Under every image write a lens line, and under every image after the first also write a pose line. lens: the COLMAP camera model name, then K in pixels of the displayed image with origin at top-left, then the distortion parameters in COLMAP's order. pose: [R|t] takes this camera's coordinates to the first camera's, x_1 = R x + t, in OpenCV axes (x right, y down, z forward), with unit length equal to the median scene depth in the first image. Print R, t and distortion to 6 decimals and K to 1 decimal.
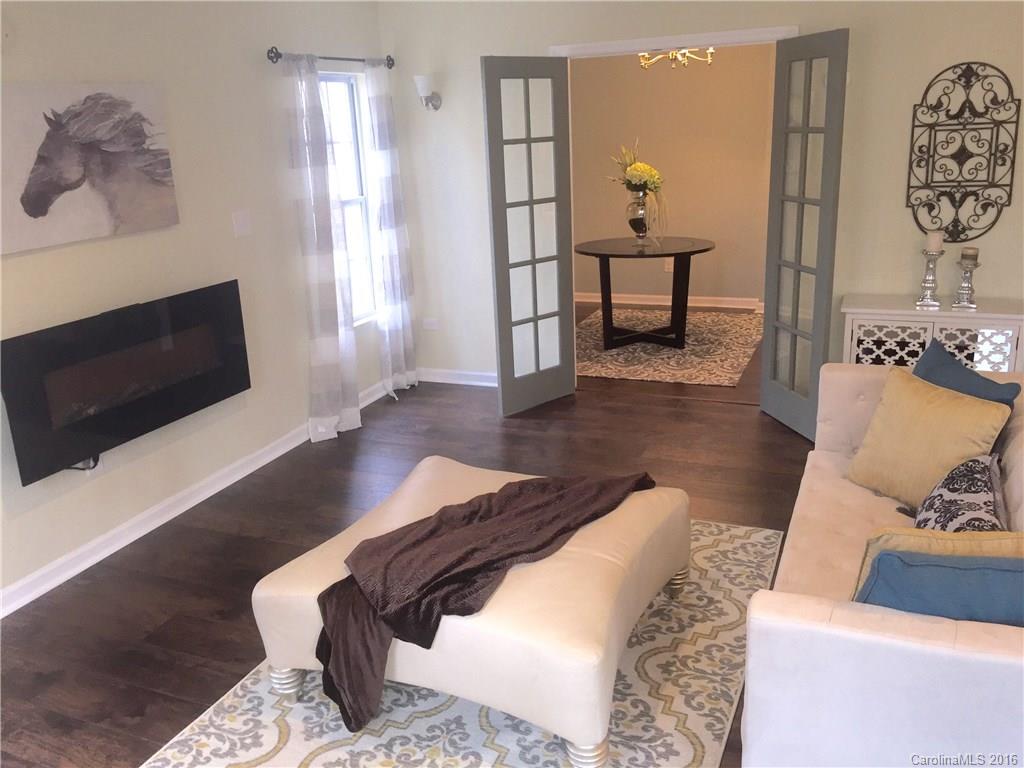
lens RADIAL K [[872.3, 0, 513.1], [0, 872.3, 378.2], [0, 0, 1]] dist [0.076897, -0.118928]
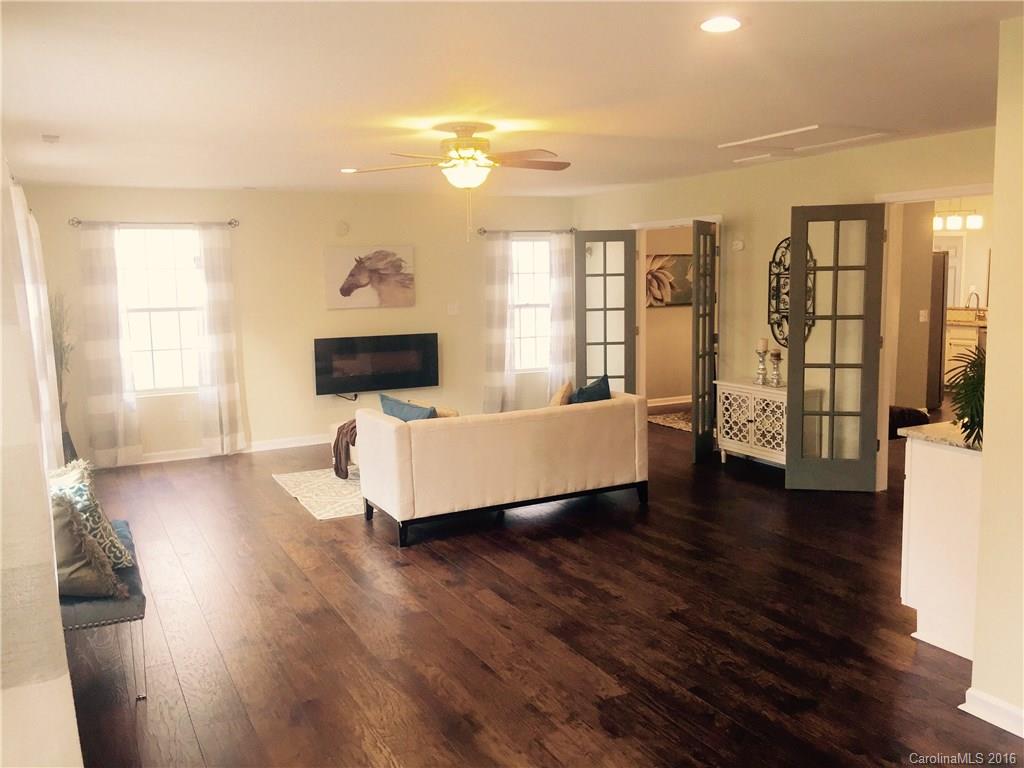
lens RADIAL K [[872.3, 0, 513.1], [0, 872.3, 378.2], [0, 0, 1]] dist [0.076897, -0.118928]
pose [[0.770342, 0.107419, -0.628518, 1.125680], [-0.196350, 0.977772, -0.073547, 0.110143], [0.606647, 0.180066, 0.774310, -0.493868]]
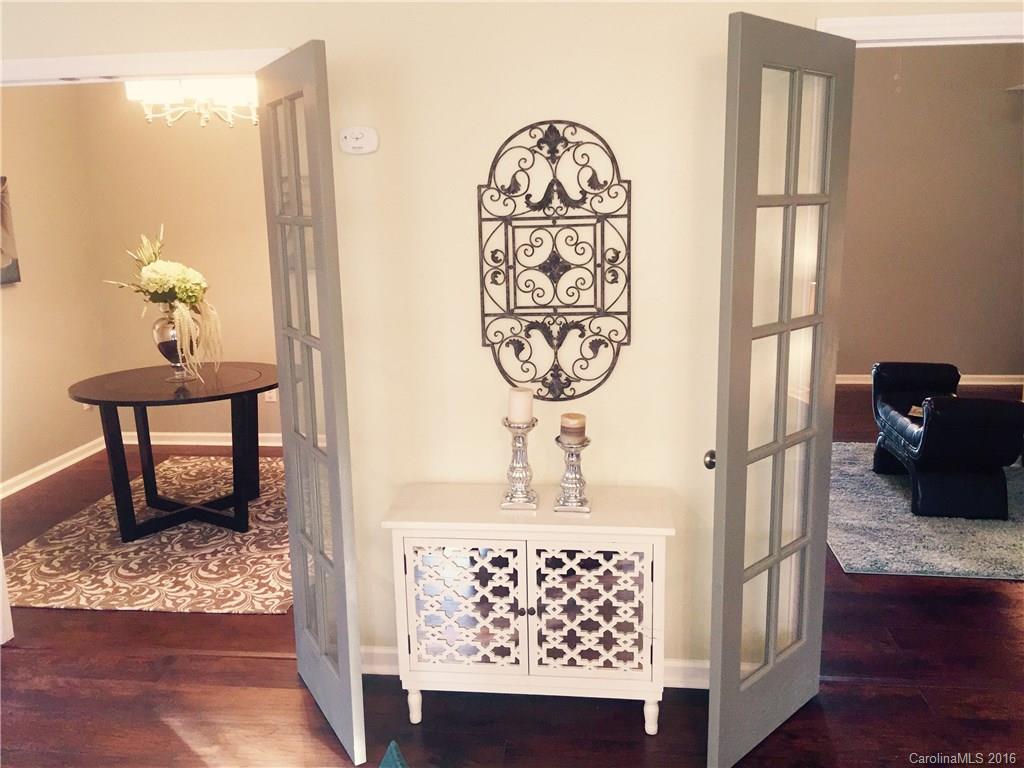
lens RADIAL K [[872.3, 0, 513.1], [0, 872.3, 378.2], [0, 0, 1]] dist [0.076897, -0.118928]
pose [[0.957787, -0.030619, 0.285845, 0.297497], [0.057420, 0.994652, -0.085855, -0.120518], [-0.281688, 0.098644, 0.954422, 0.418838]]
